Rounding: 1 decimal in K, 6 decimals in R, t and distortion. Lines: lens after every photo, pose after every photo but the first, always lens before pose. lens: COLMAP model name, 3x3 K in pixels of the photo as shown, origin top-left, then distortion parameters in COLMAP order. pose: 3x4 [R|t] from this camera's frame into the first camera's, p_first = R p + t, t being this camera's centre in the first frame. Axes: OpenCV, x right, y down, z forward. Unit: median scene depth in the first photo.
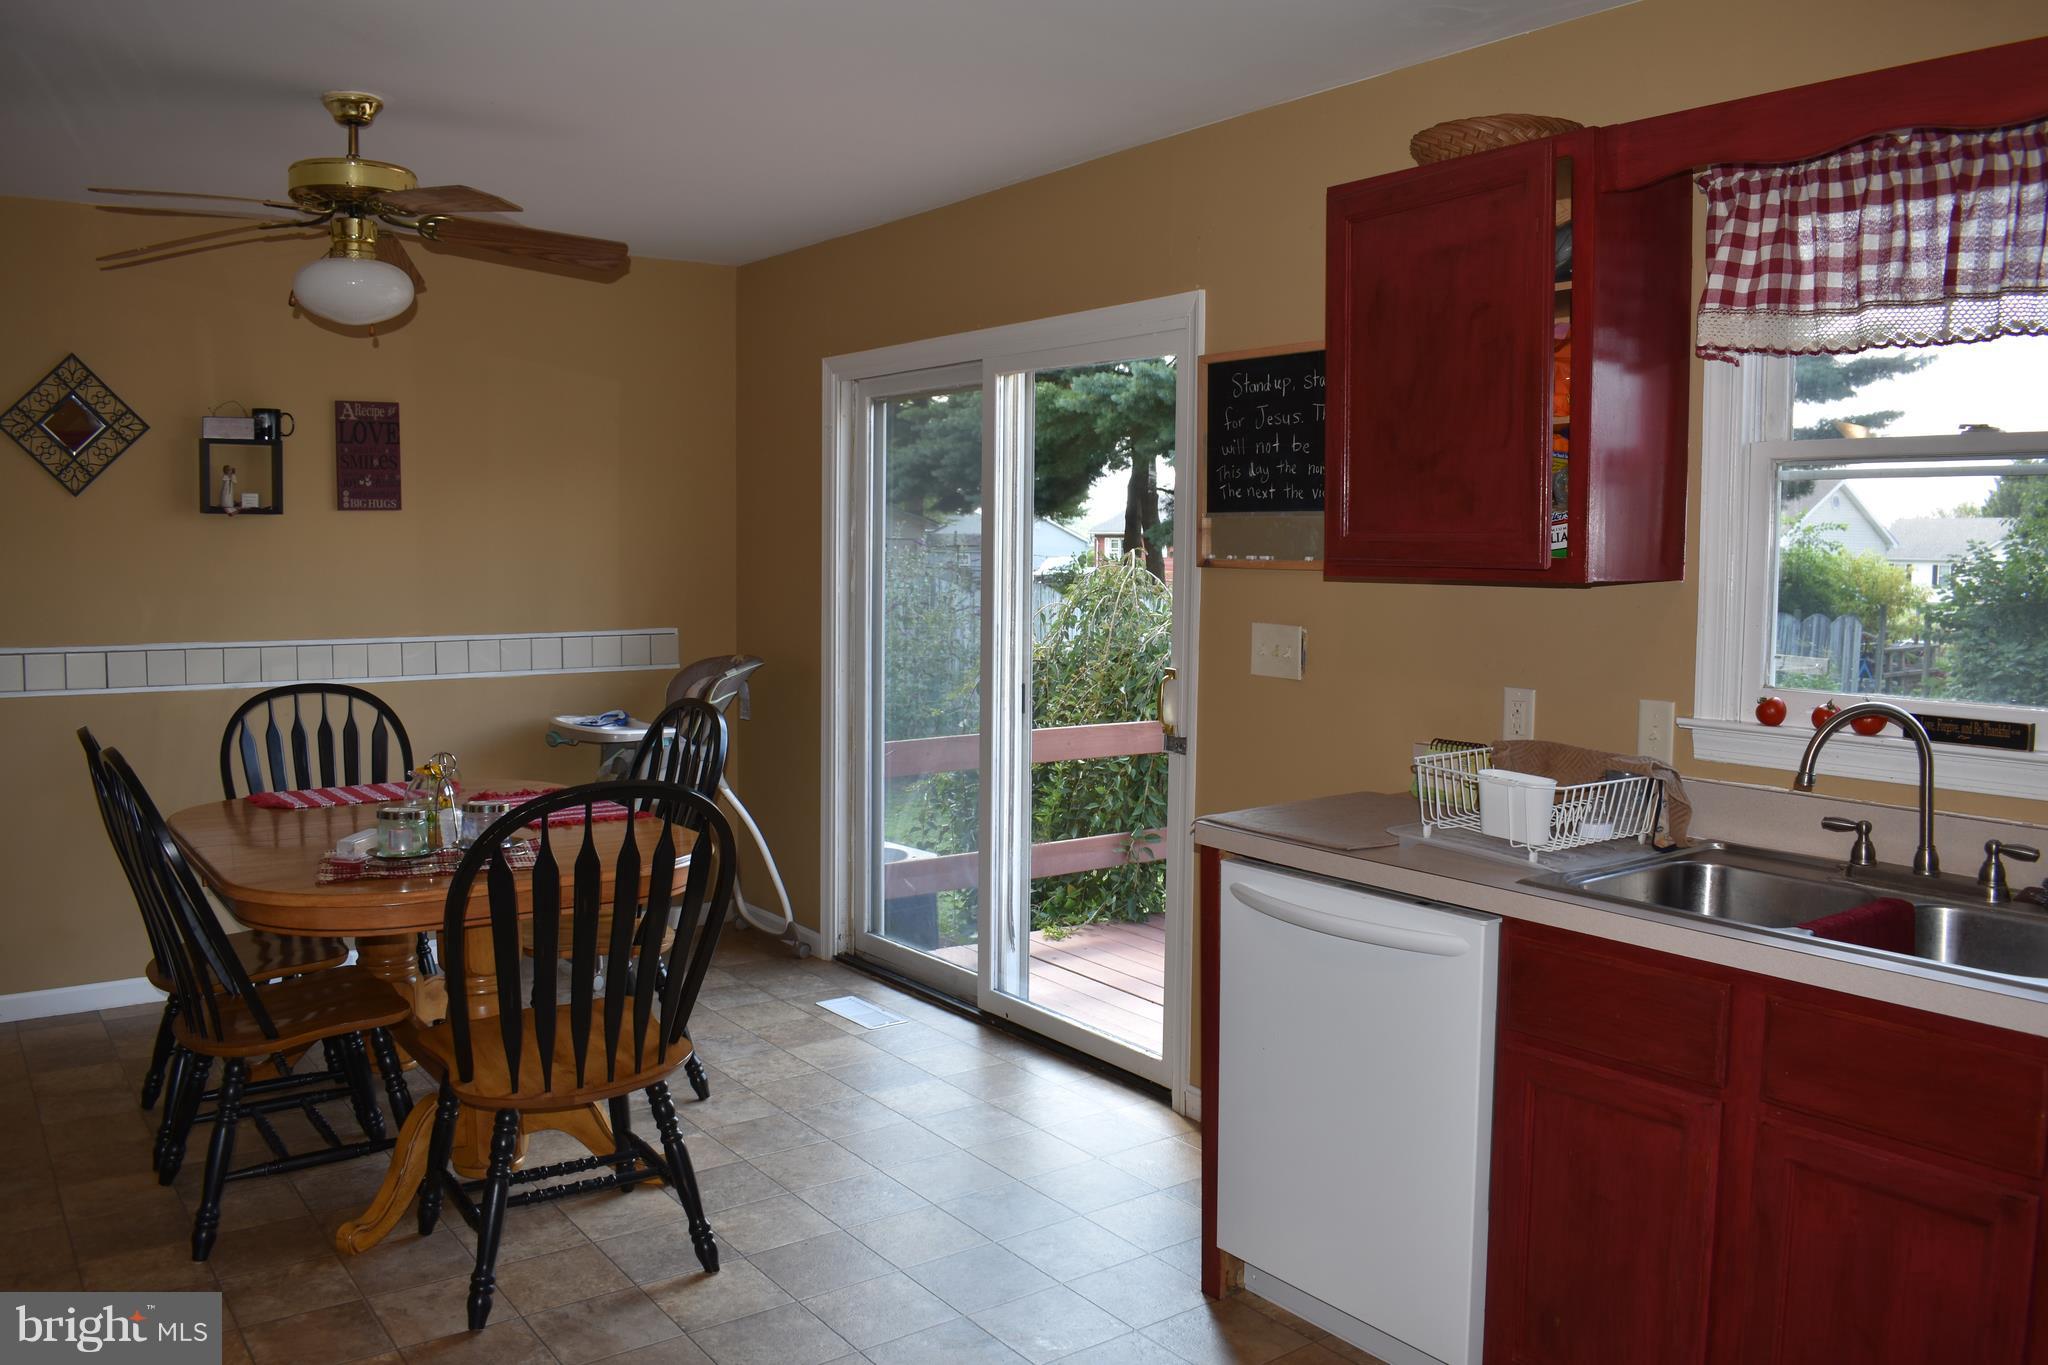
lens RADIAL K [[1619.2, 0, 1037.4], [0, 1619.2, 682.6], [0, 0, 1]] dist [-0.084930, 0.008413]
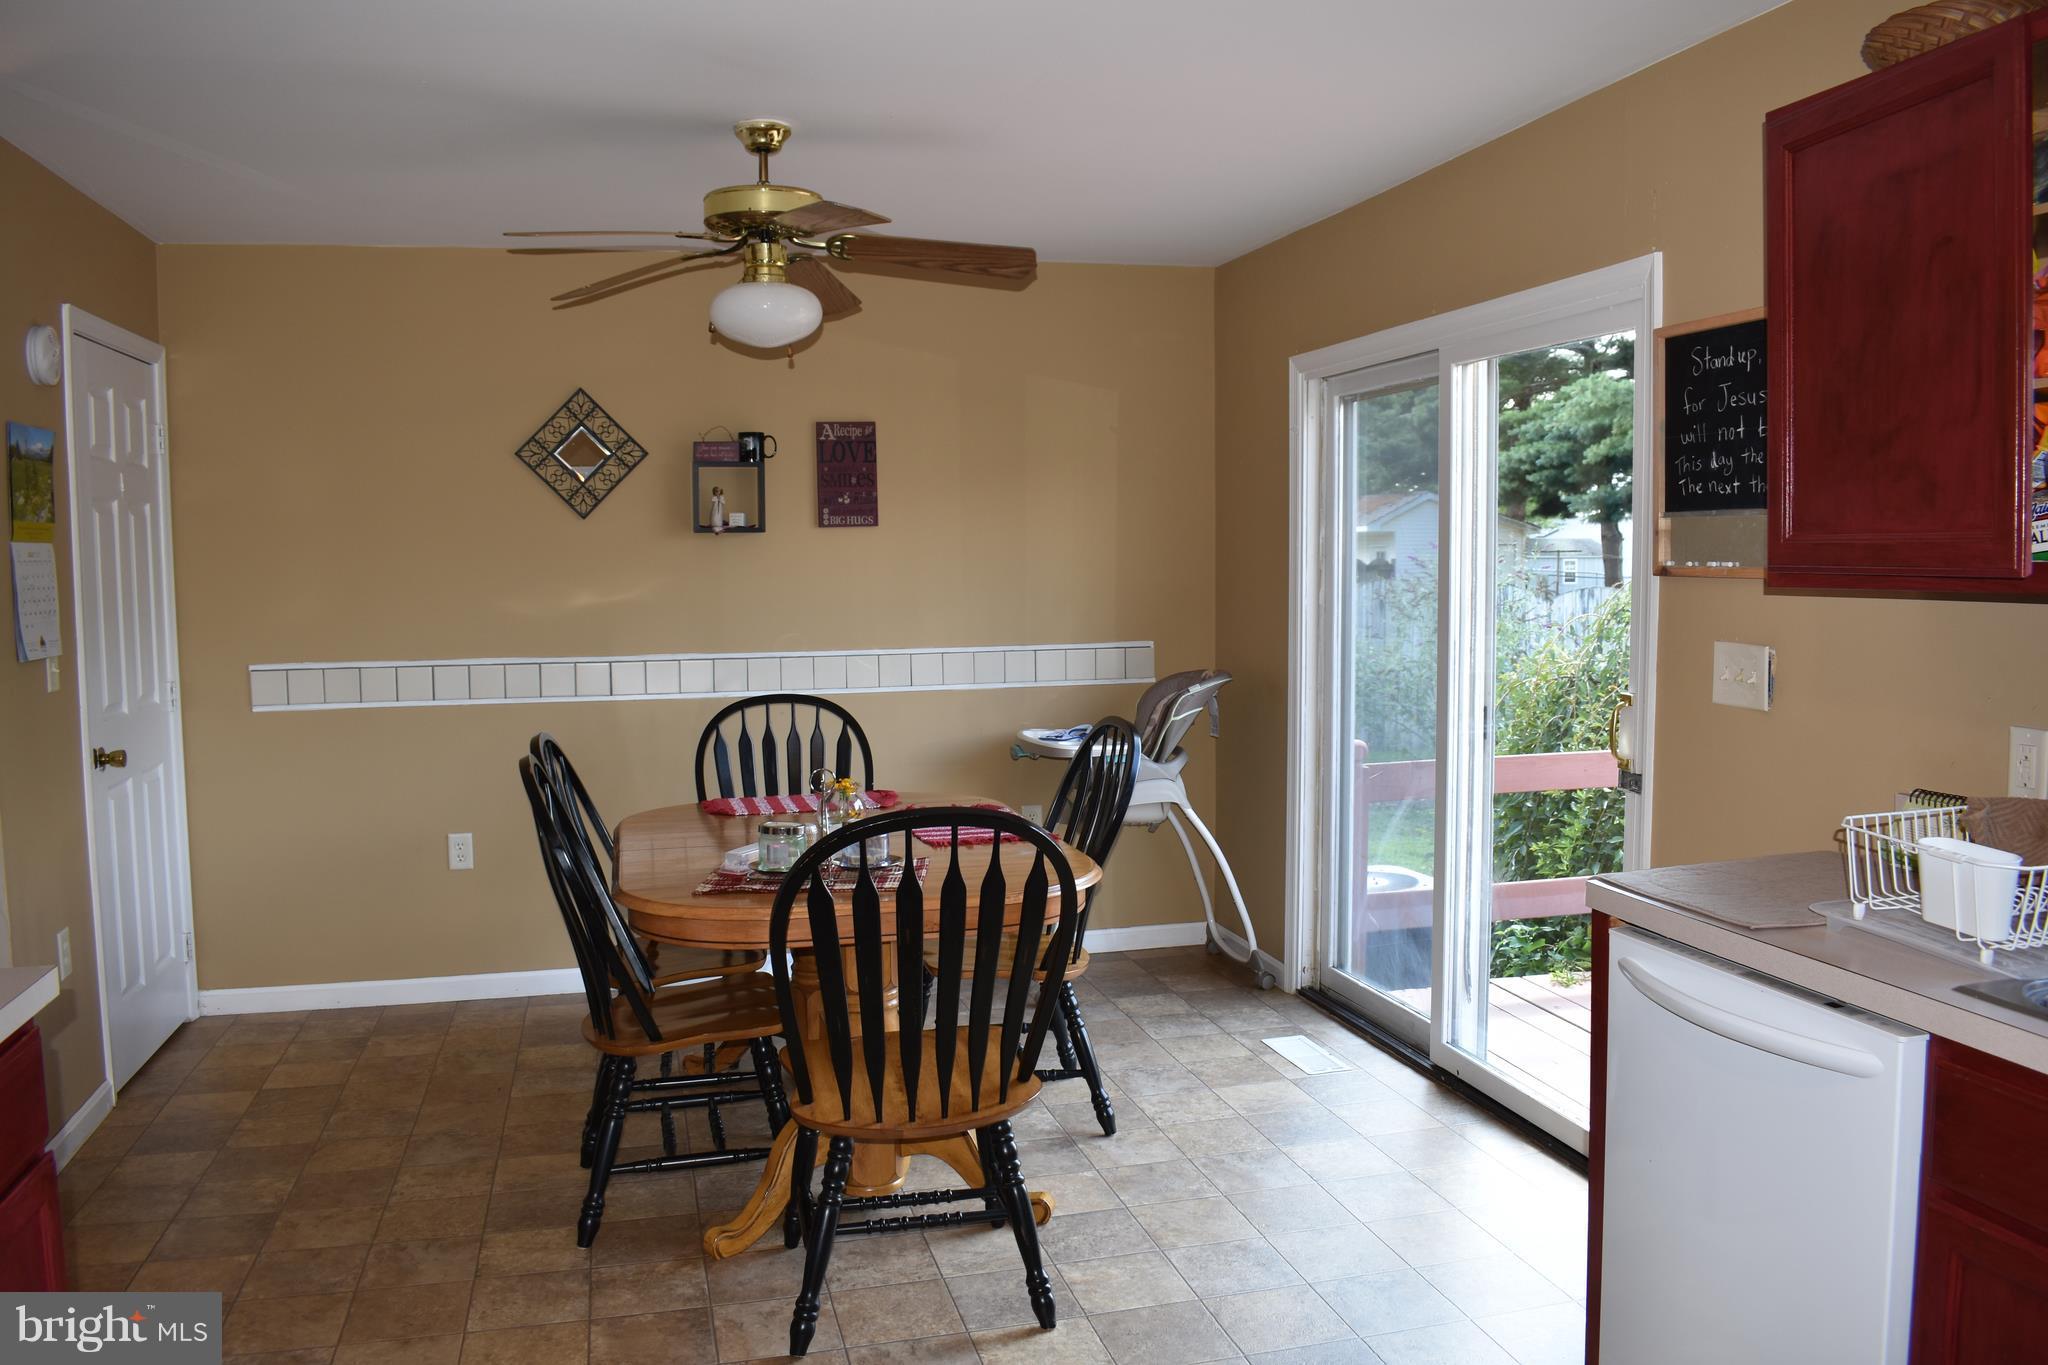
lens RADIAL K [[1619.2, 0, 1022.2], [0, 1619.2, 681.7], [0, 0, 1]] dist [-0.084930, 0.008413]
pose [[0.928307, 0.012328, -0.371610, 0.103858], [-0.014359, 0.999893, -0.002700, -0.008377], [0.371537, 0.007843, 0.928385, 0.091662]]
